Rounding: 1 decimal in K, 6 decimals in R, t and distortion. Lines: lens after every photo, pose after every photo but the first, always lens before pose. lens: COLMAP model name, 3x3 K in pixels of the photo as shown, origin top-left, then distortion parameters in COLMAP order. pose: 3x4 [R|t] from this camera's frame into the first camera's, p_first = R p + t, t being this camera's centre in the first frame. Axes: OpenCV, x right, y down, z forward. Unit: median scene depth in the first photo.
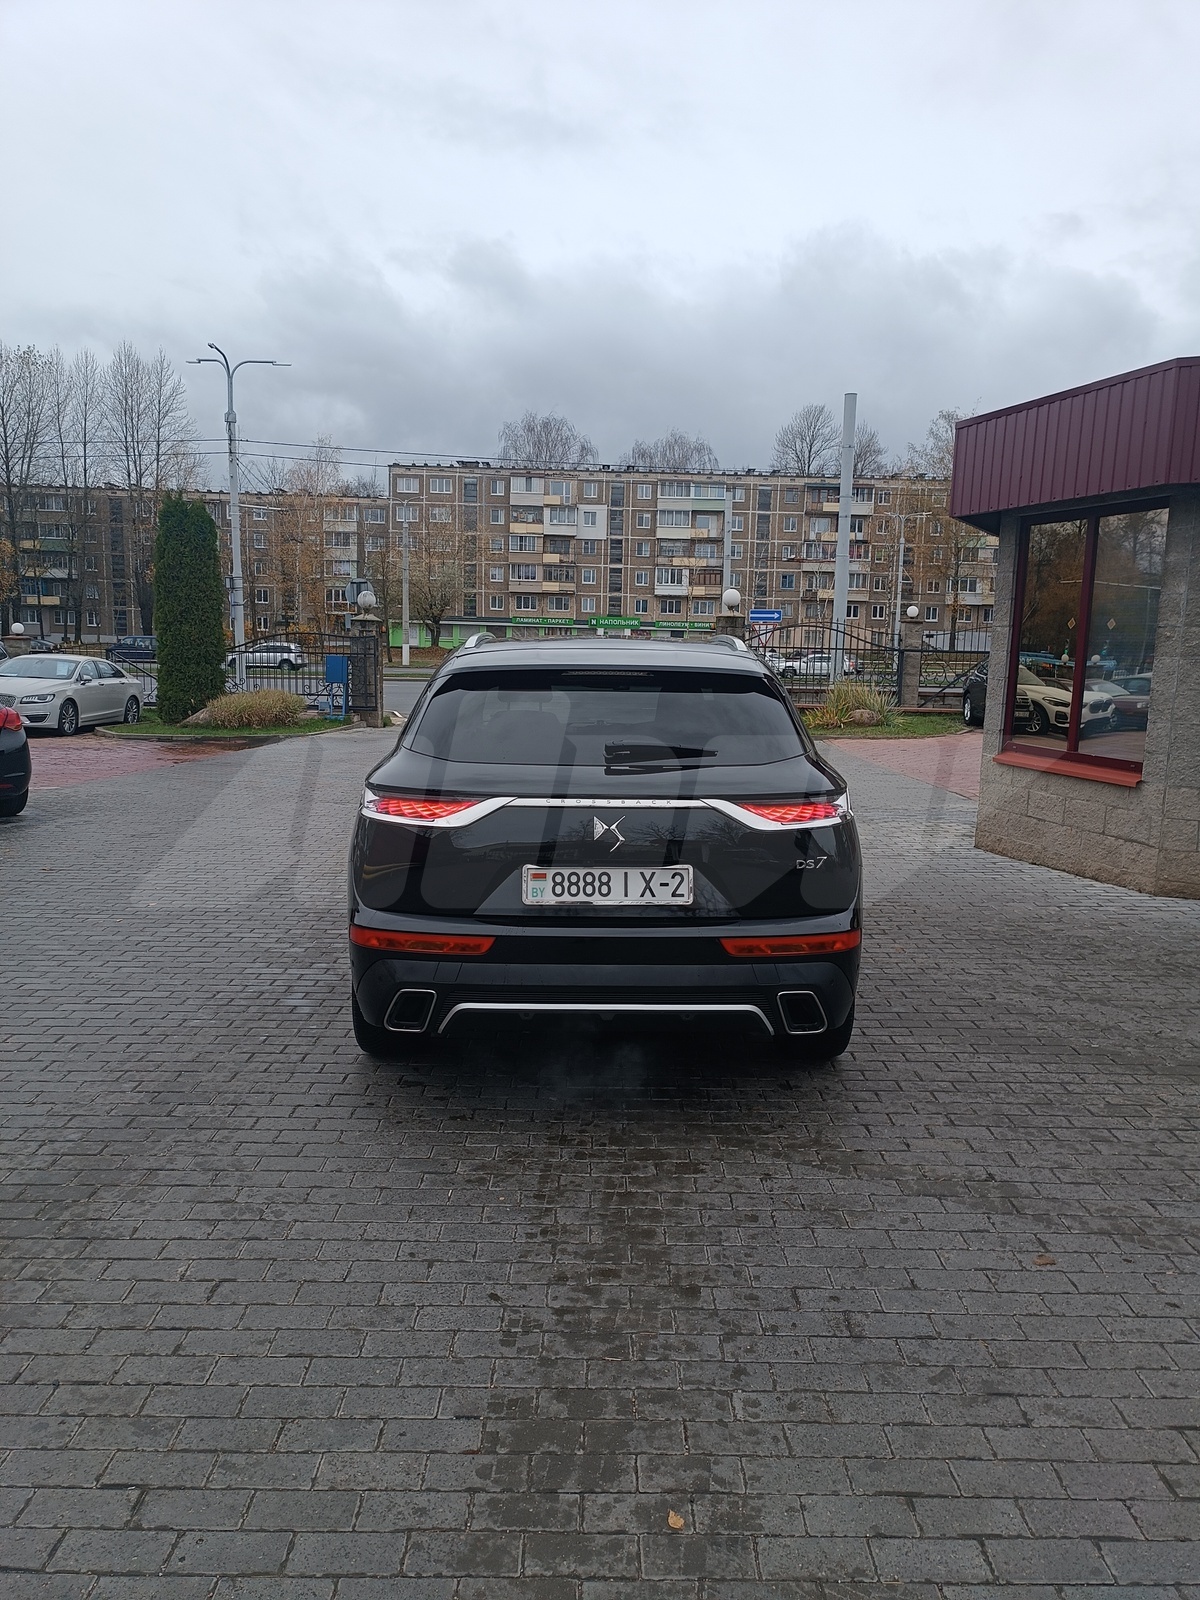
lens RADIAL K [[1146.5, 0, 600.9], [0, 1146.5, 798.6], [0, 0, 1]] dist [0.041332, -0.035116]
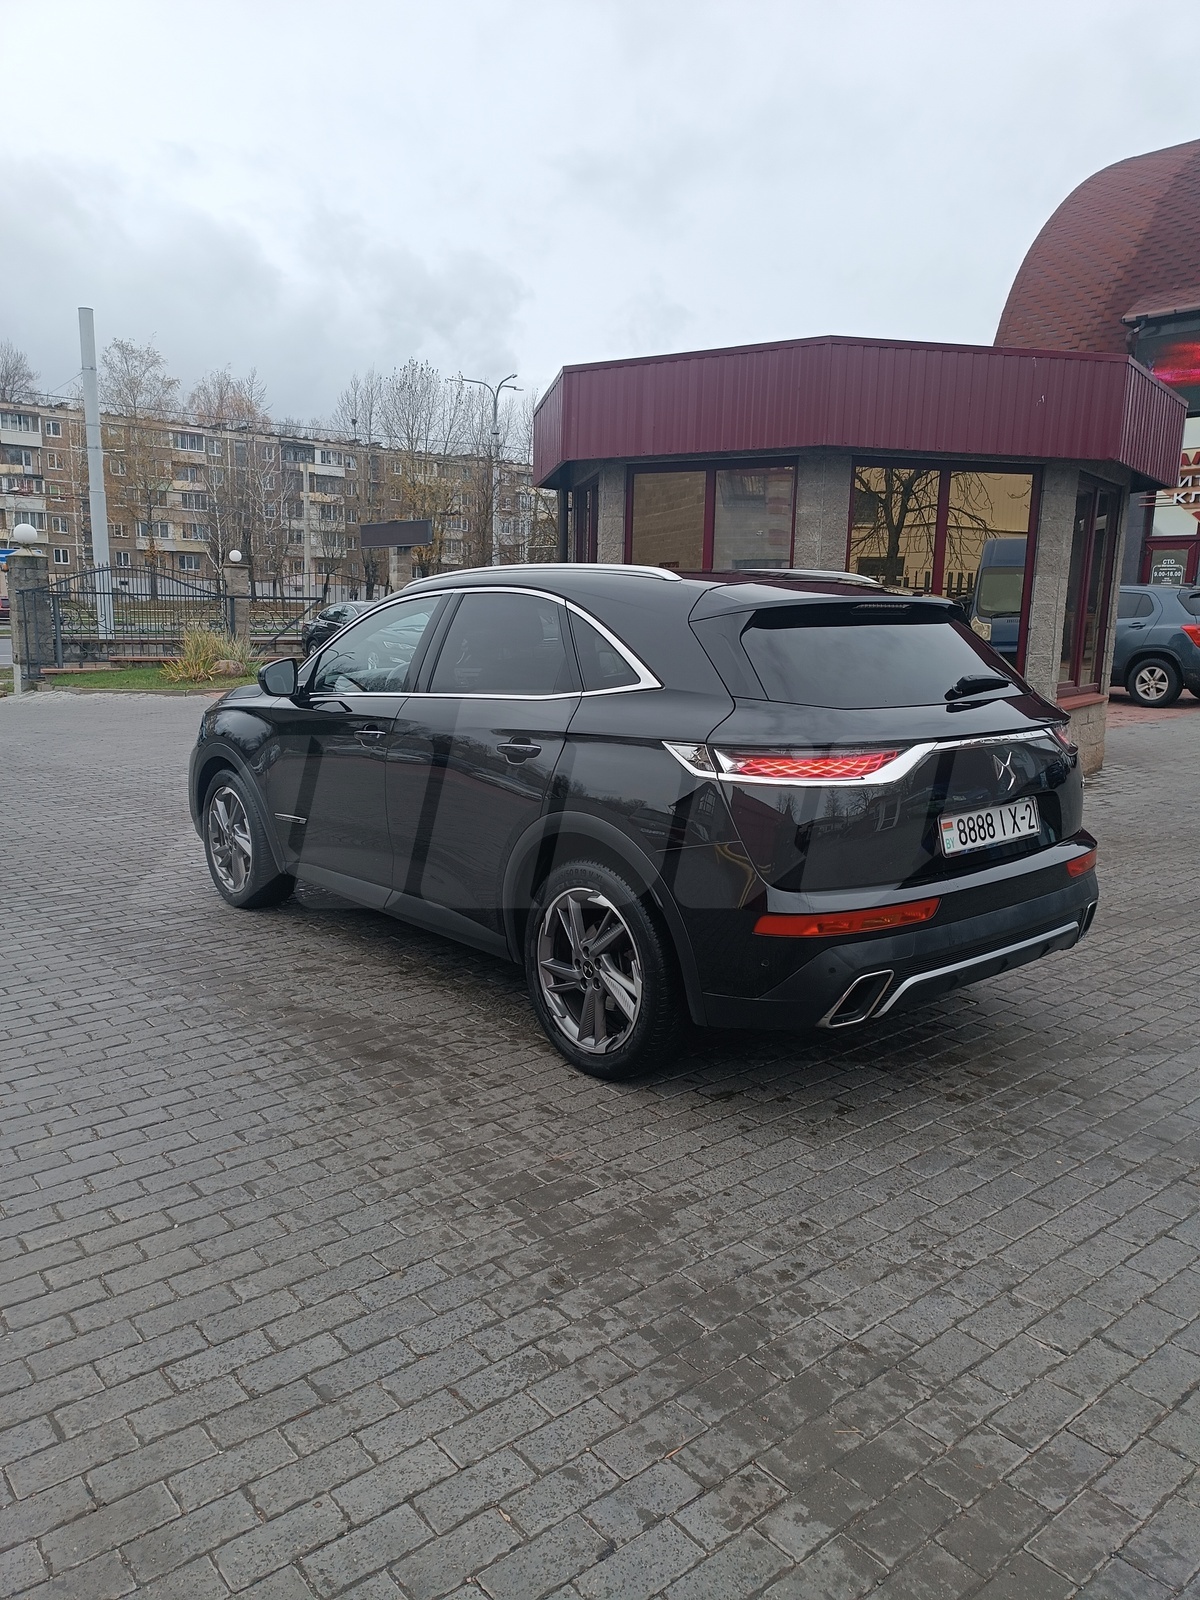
lens RADIAL K [[1146.5, 0, 607.1], [0, 1146.5, 811.3], [0, 0, 1]] dist [0.041332, -0.035116]
pose [[0.770448, -0.118849, 0.626326, -0.390626], [0.084926, 0.992846, 0.083929, -0.020855], [-0.631821, -0.011472, 0.775030, 0.210728]]
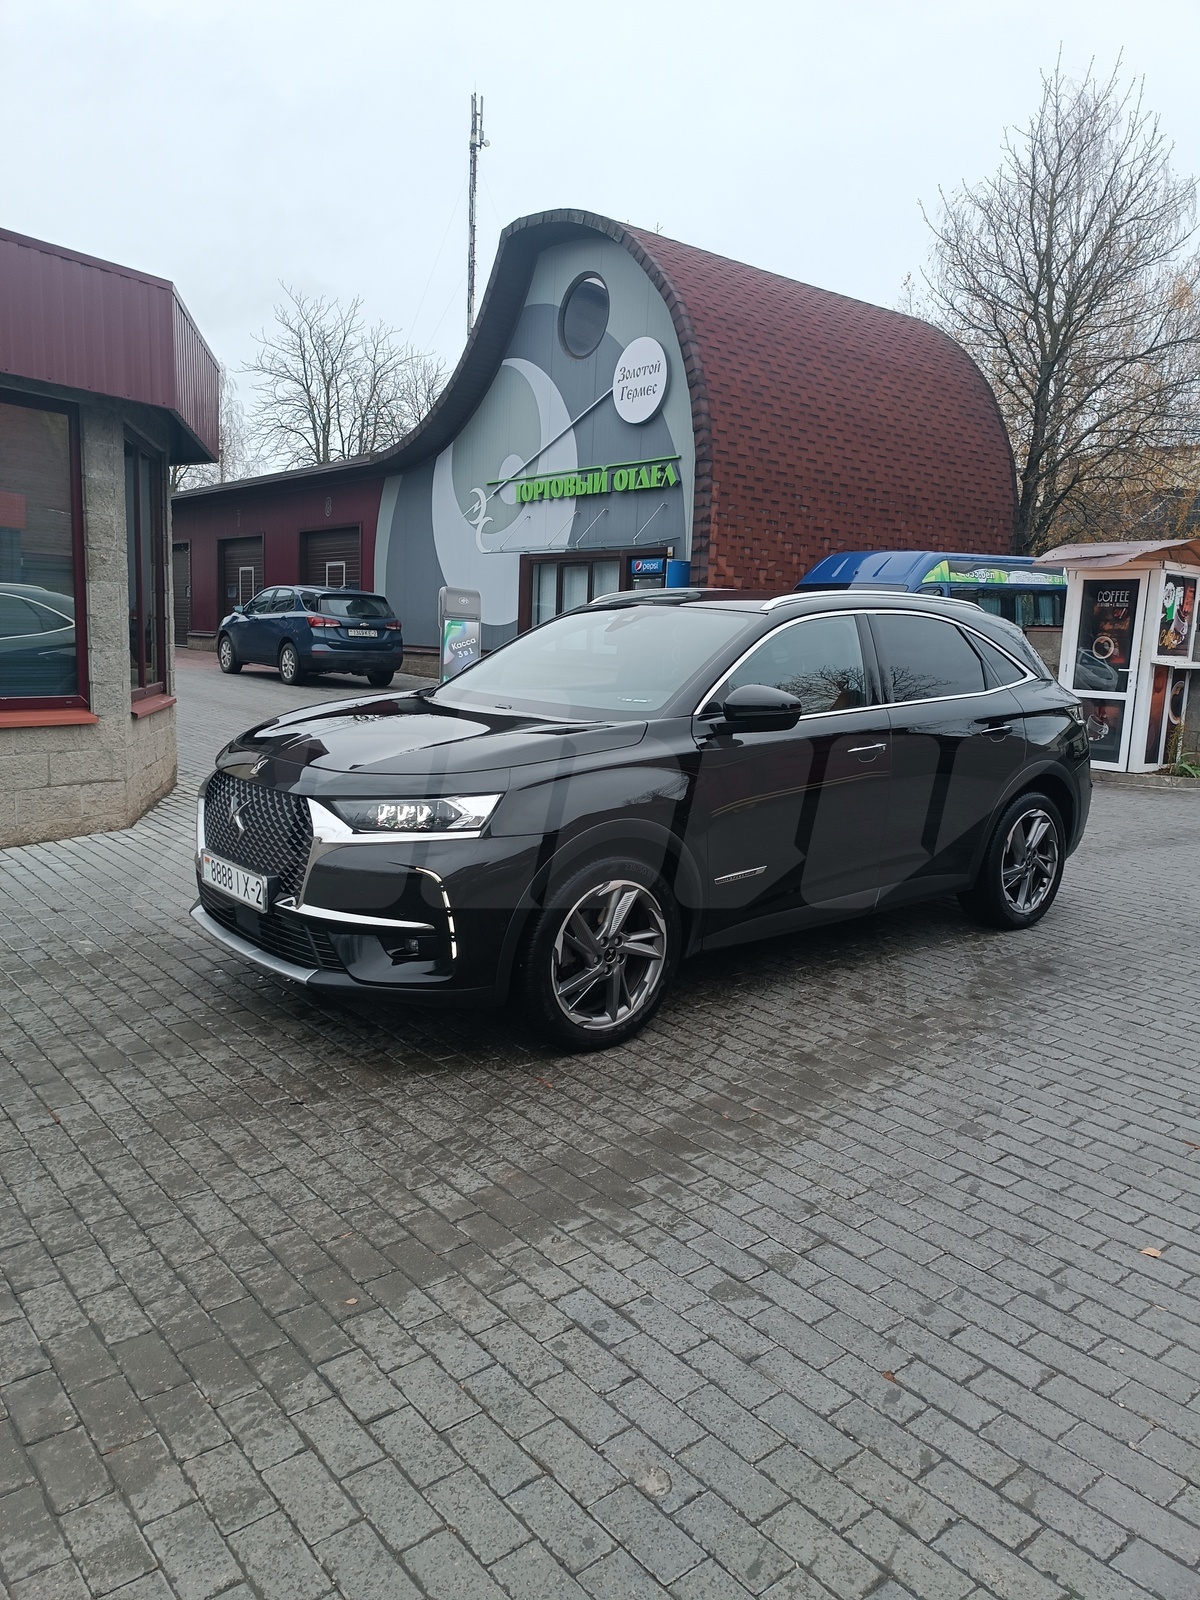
lens RADIAL K [[1146.5, 0, 608.1], [0, 1146.5, 807.1], [0, 0, 1]] dist [0.041332, -0.035116]
pose [[-0.637885, -0.163268, 0.752626, -0.488566], [0.054193, 0.965331, 0.255341, -0.153562], [-0.768222, 0.203666, -0.606922, 1.215543]]
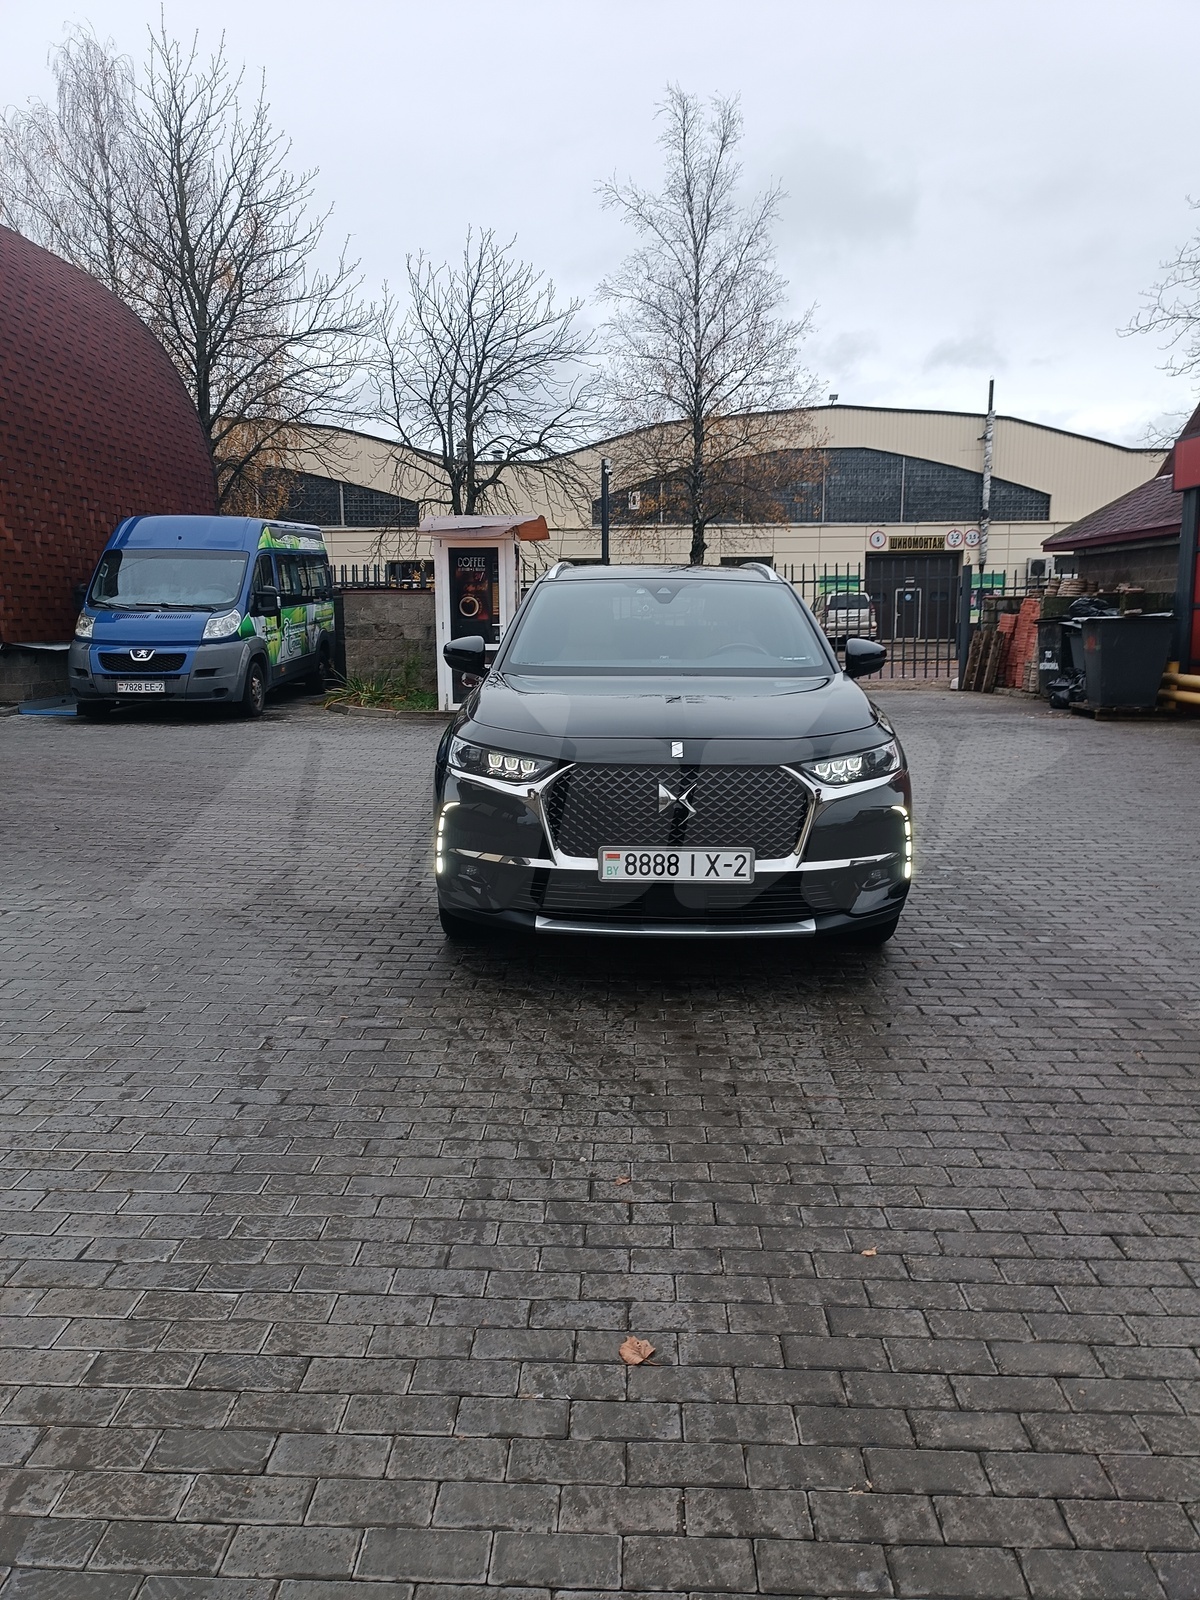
lens RADIAL K [[1146.5, 0, 607.5], [0, 1146.5, 805.2], [0, 0, 1]] dist [0.041332, -0.035116]
pose [[-0.999511, -0.022288, 0.021933, 0.016214], [-0.014588, 0.952760, 0.303373, -0.180142], [-0.027659, 0.302904, -0.952620, 1.516474]]
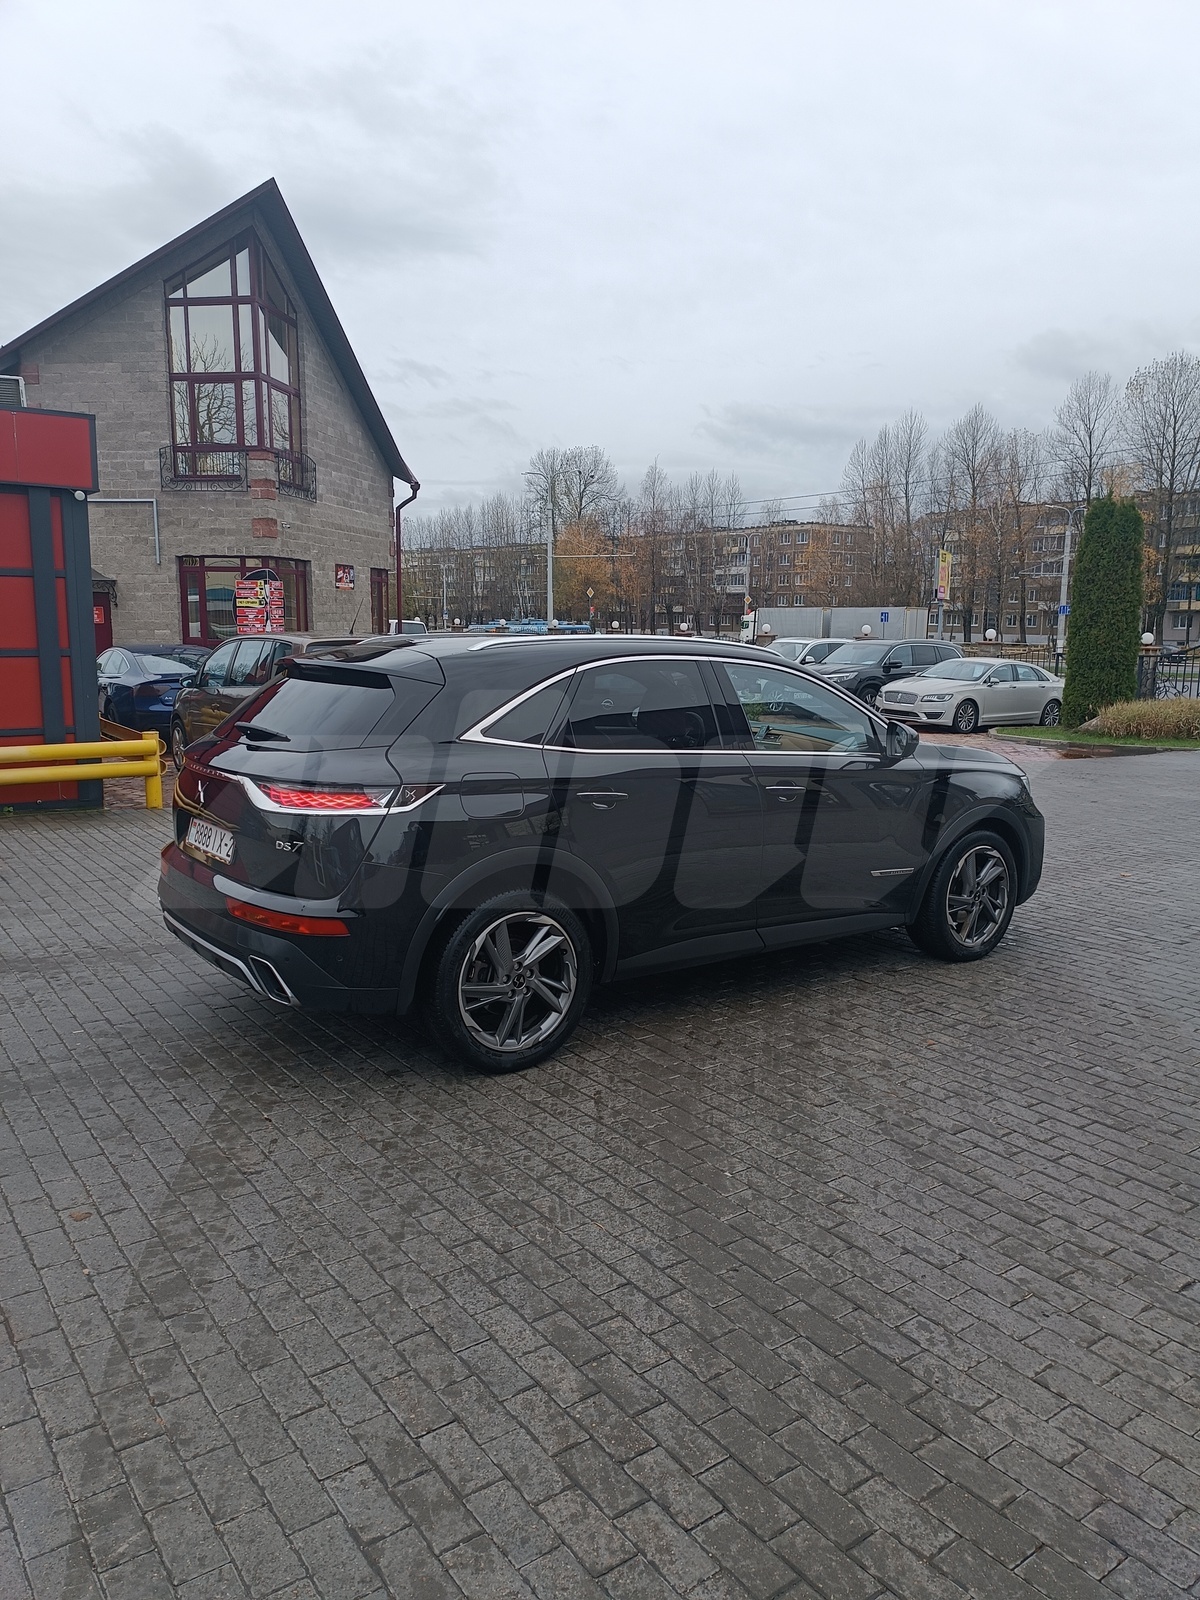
lens RADIAL K [[1146.5, 0, 602.8], [0, 1146.5, 793.5], [0, 0, 1]] dist [0.041332, -0.035116]
pose [[0.585982, 0.105066, -0.803484, 0.569675], [-0.112127, 0.992533, 0.048013, -0.035900], [0.802529, 0.061958, 0.593387, 0.279154]]
